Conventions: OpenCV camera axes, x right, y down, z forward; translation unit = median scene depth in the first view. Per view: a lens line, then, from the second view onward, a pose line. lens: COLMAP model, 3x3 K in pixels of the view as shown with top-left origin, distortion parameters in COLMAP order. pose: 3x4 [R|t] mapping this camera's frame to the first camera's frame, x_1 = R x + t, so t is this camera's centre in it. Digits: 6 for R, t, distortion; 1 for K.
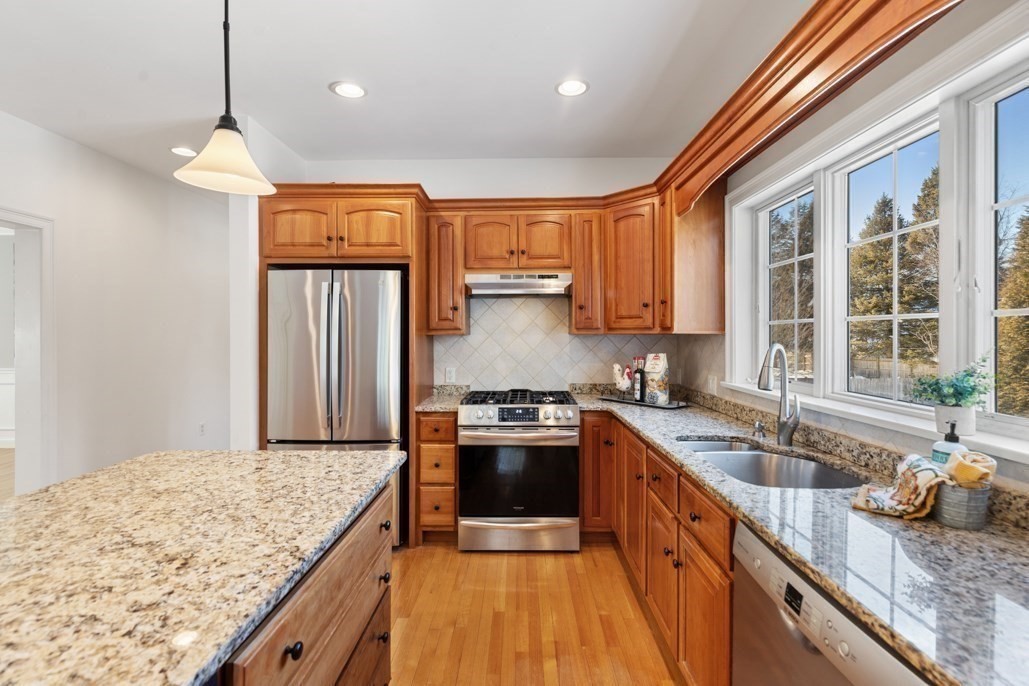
lens RADIAL K [[469.1, 0, 514.5], [0, 469.1, 335.3], [0, 0, 1]] dist [0.011556, -0.001632]
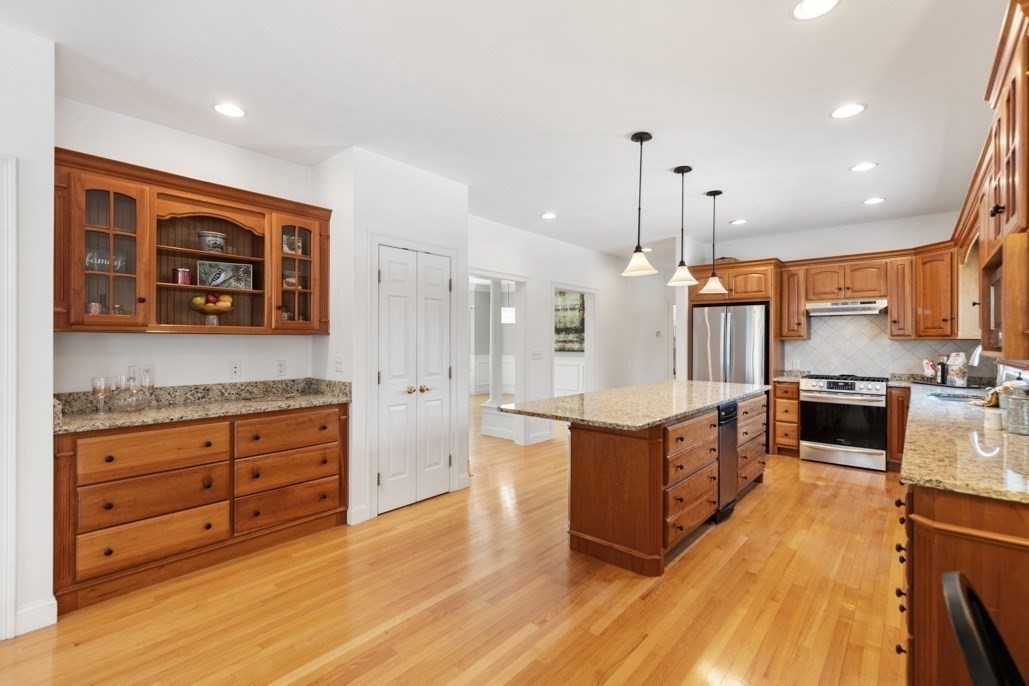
lens RADIAL K [[469.1, 0, 514.8], [0, 469.1, 338.2], [0, 0, 1]] dist [0.011556, -0.001632]
pose [[0.767426, 0.001433, -0.641135, 0.190757], [-0.008351, 0.999935, -0.007761, 0.017418], [0.641083, 0.011310, 0.767389, -1.044392]]
